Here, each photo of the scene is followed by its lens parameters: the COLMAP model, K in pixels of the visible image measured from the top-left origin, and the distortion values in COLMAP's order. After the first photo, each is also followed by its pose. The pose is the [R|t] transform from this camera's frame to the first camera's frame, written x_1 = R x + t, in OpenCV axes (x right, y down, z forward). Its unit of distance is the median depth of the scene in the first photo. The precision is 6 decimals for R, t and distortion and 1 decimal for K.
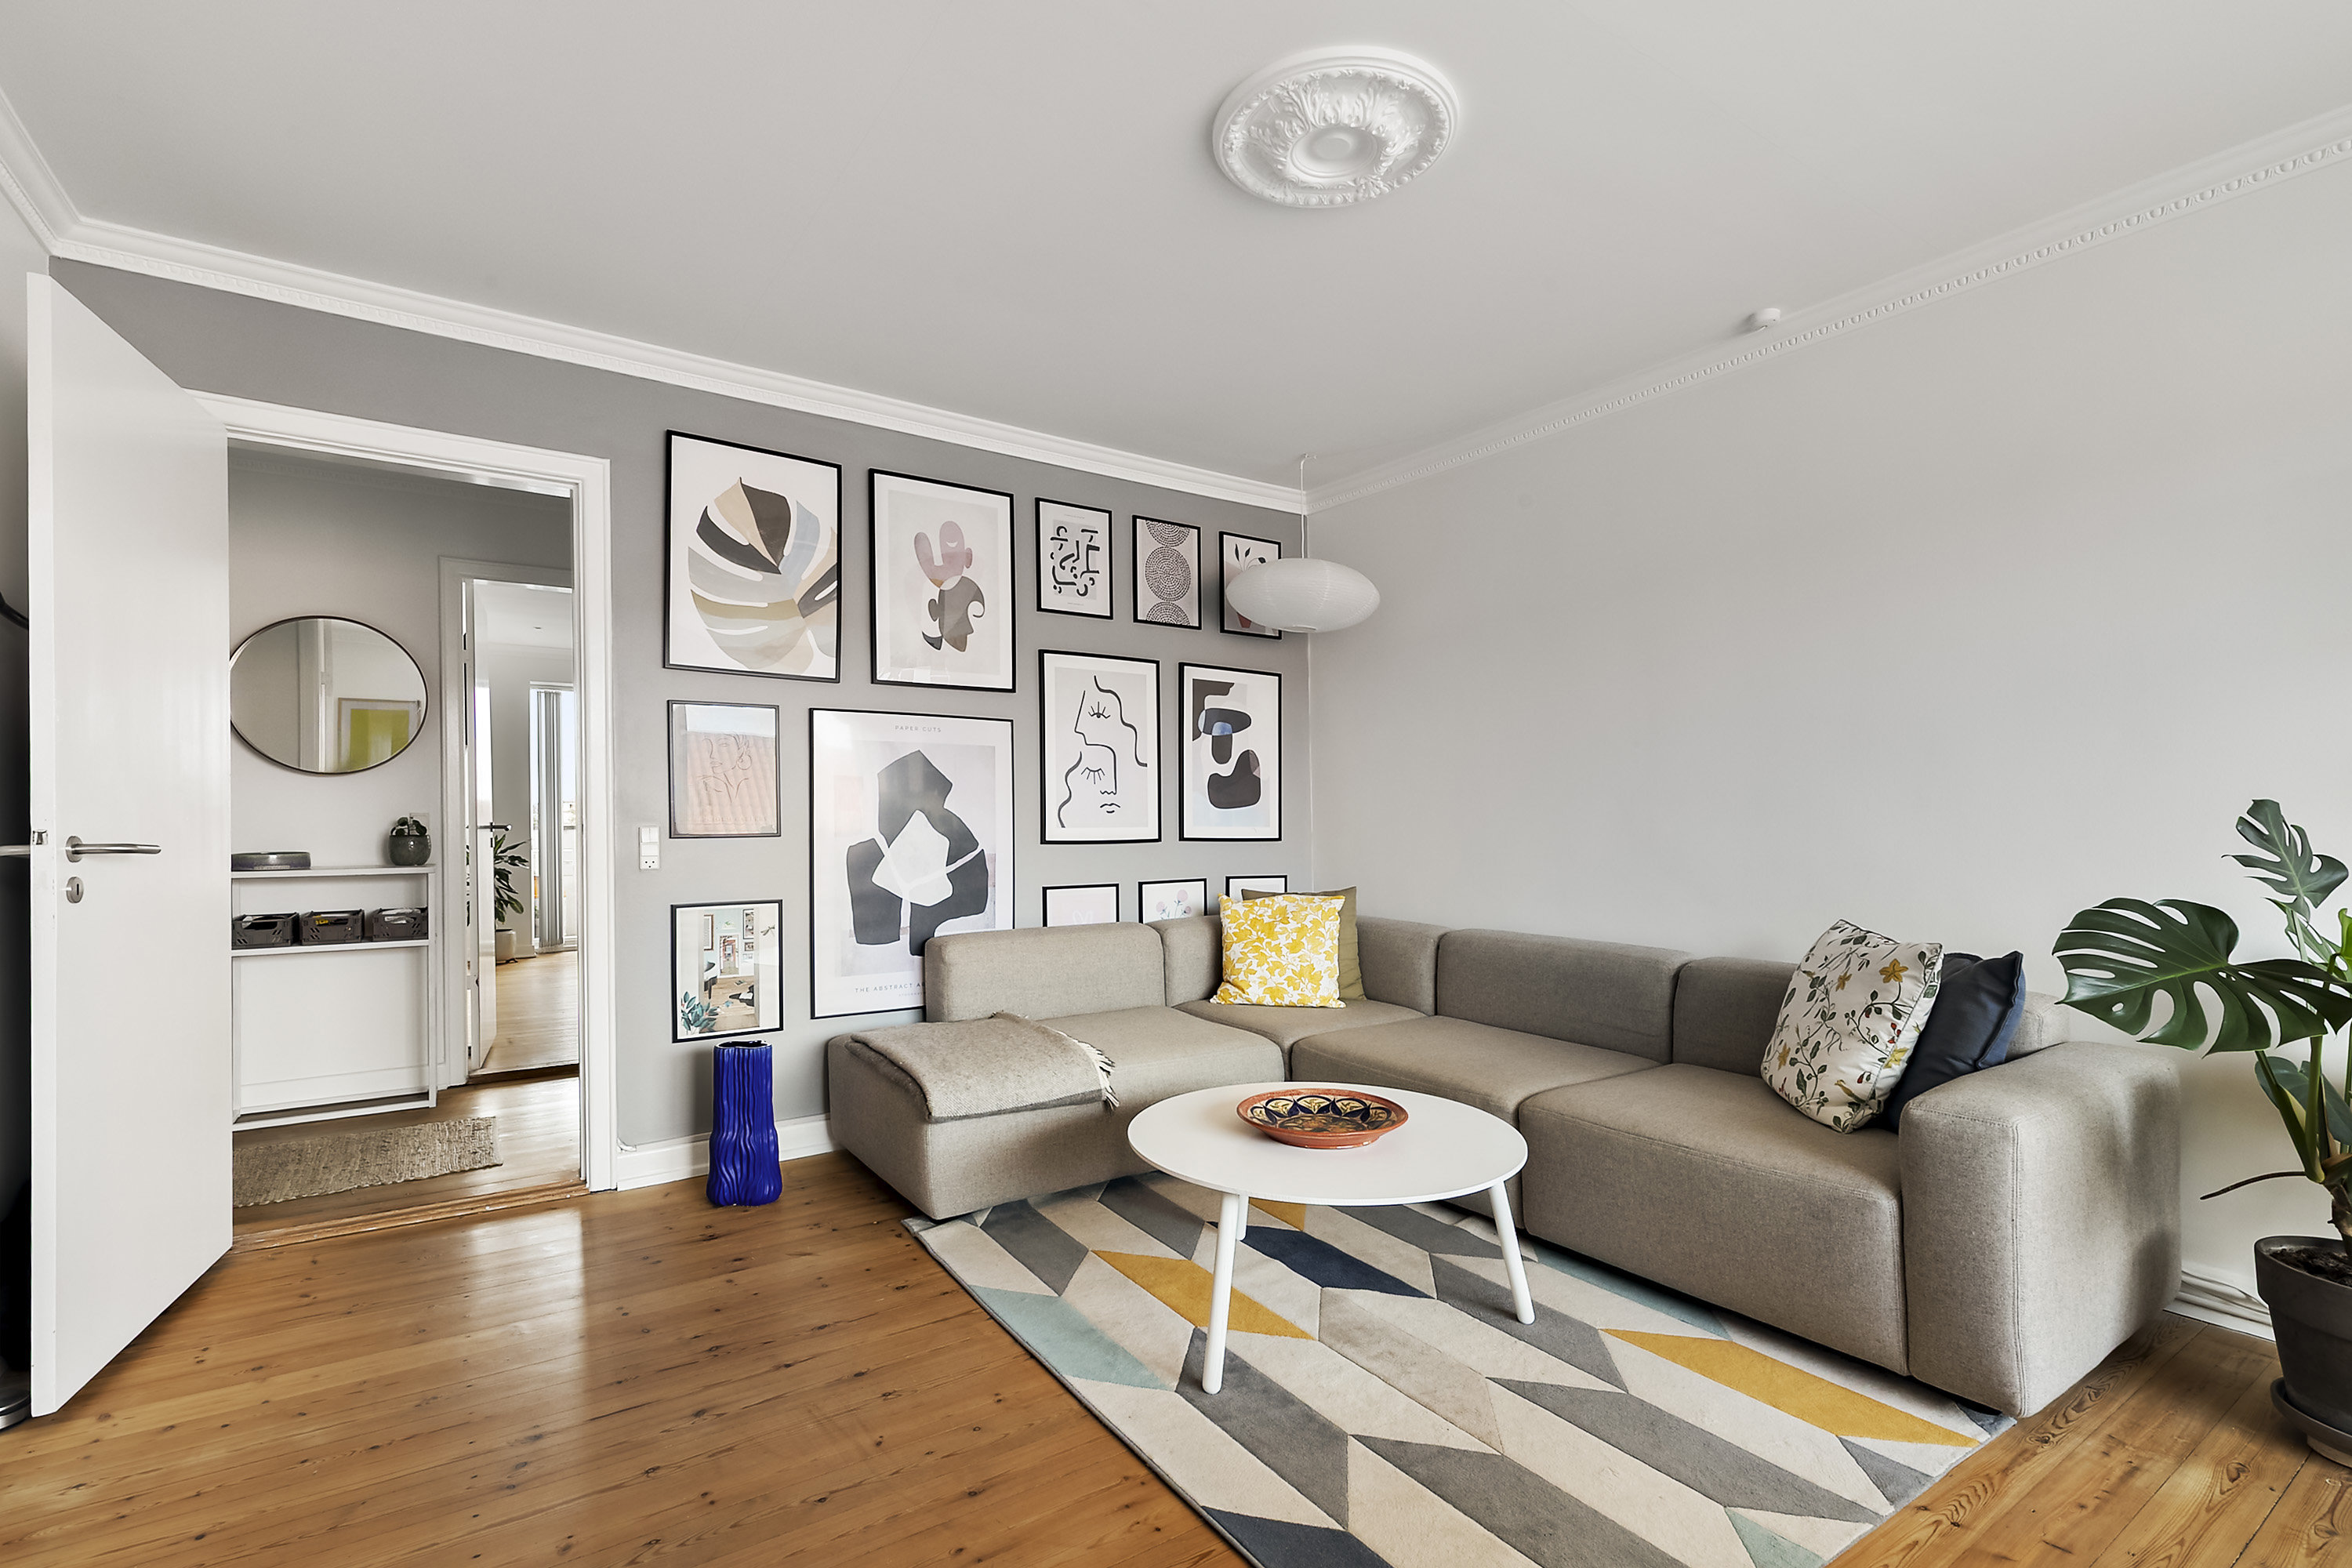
lens RADIAL K [[1057.6, 0, 1170.2], [0, 1057.6, 786.4], [0, 0, 1]] dist [0.008804, -0.000247]
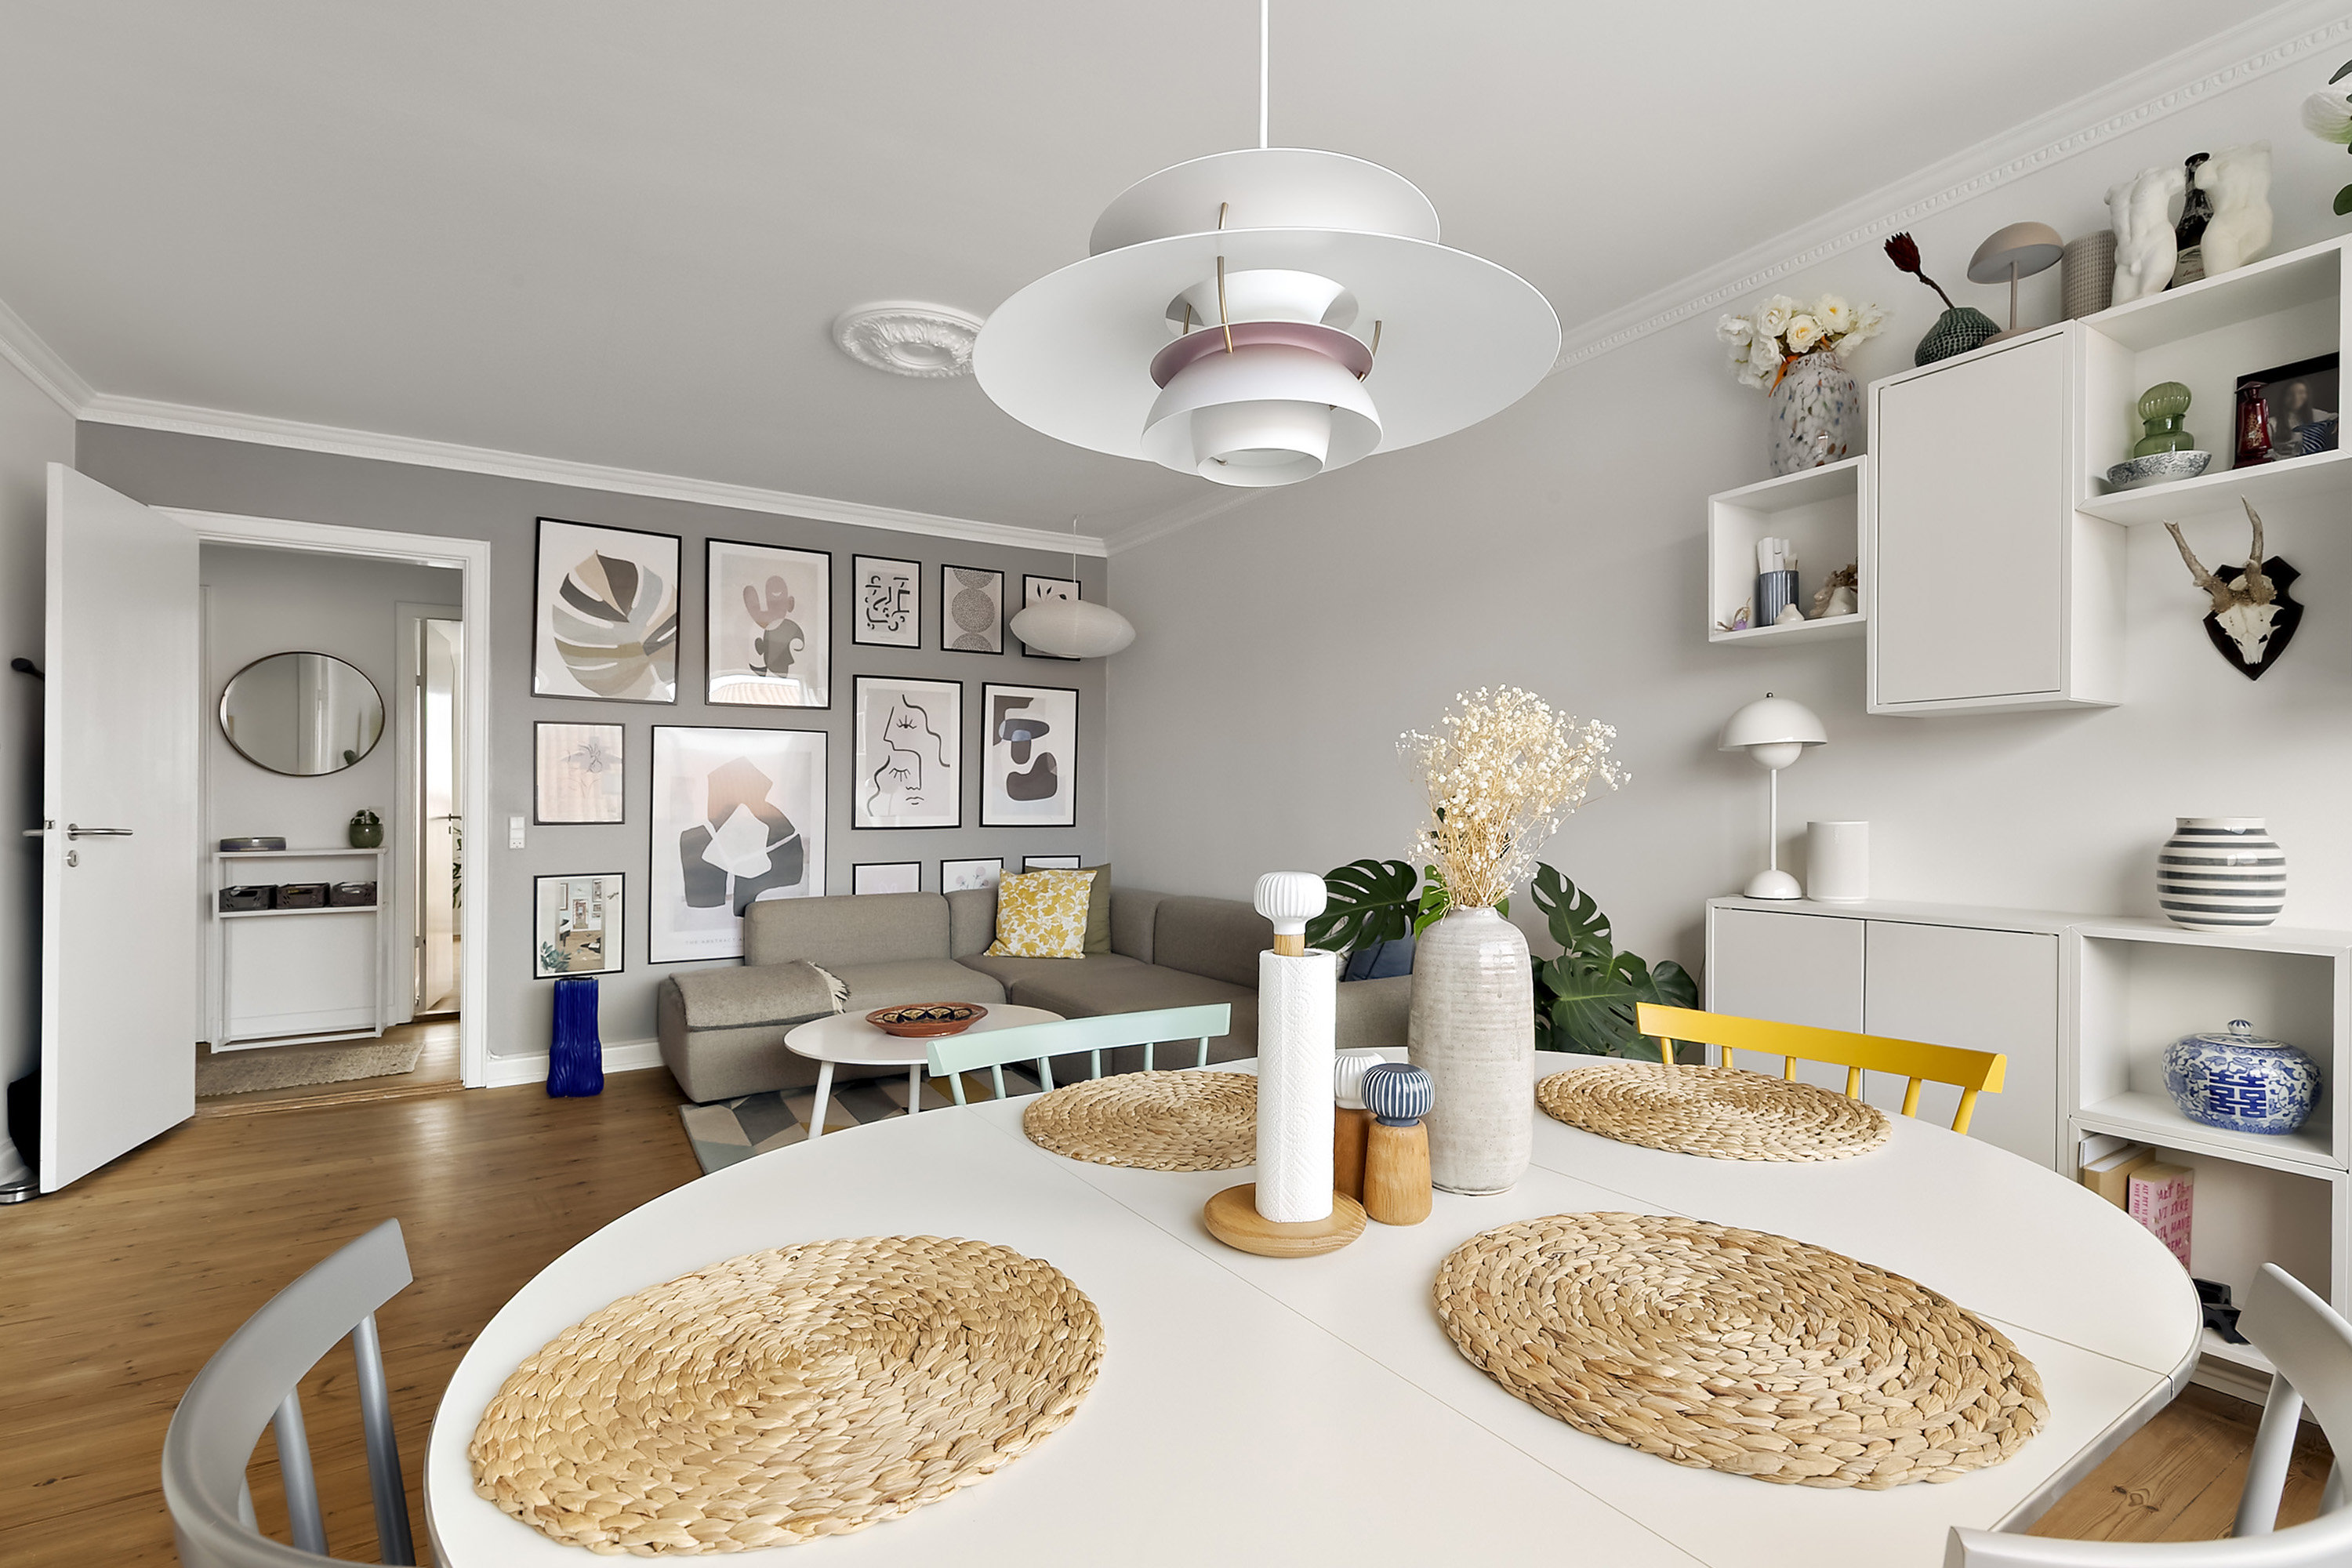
lens RADIAL K [[1053.6, 0, 1193.8], [0, 1053.6, 763.1], [0, 0, 1]] dist [0.003142, -0.000209]
pose [[0.999661, -0.004458, -0.025666, 0.349740], [0.004153, 0.999920, -0.011923, -0.008868], [0.025717, 0.011812, 0.999599, -0.269304]]
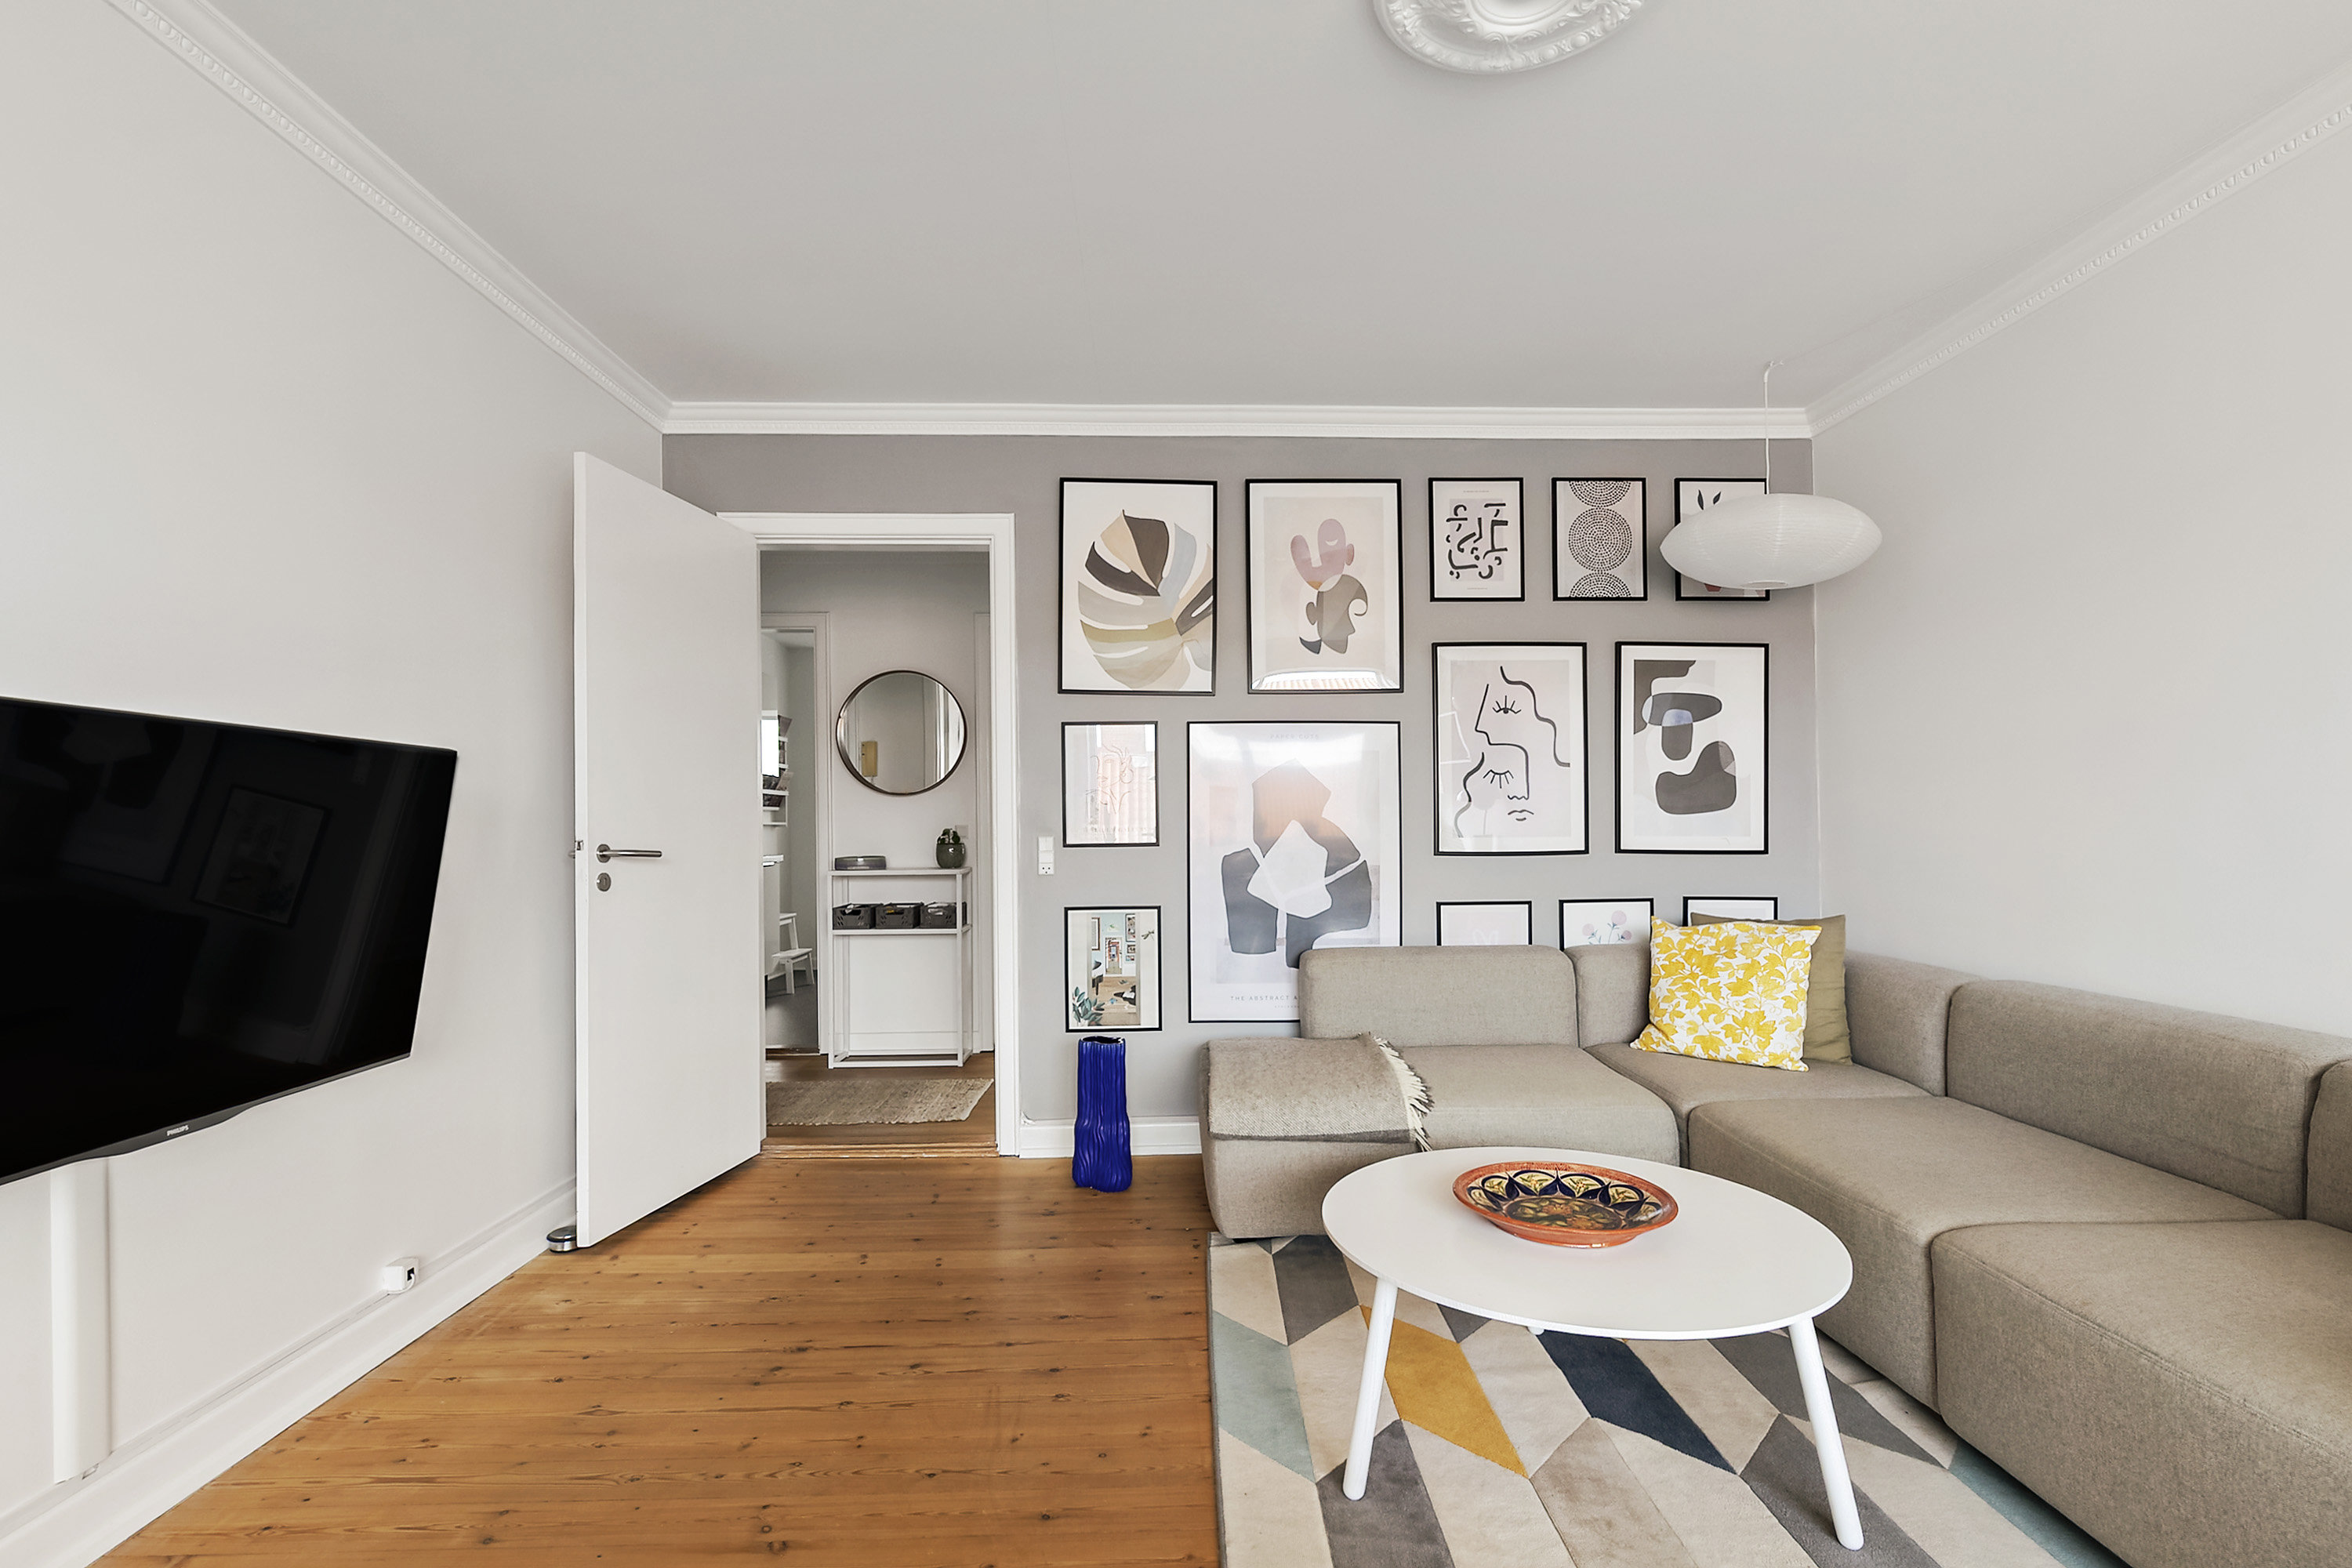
lens RADIAL K [[1080.1, 0, 1210.4], [0, 1080.1, 801.7], [0, 0, 1]] dist [0.009267, -0.006635]
pose [[0.849855, -0.017067, -0.526741, 0.228214], [0.021062, 0.999777, 0.001589, 0.002733], [0.526596, -0.012445, 0.850025, 0.111829]]
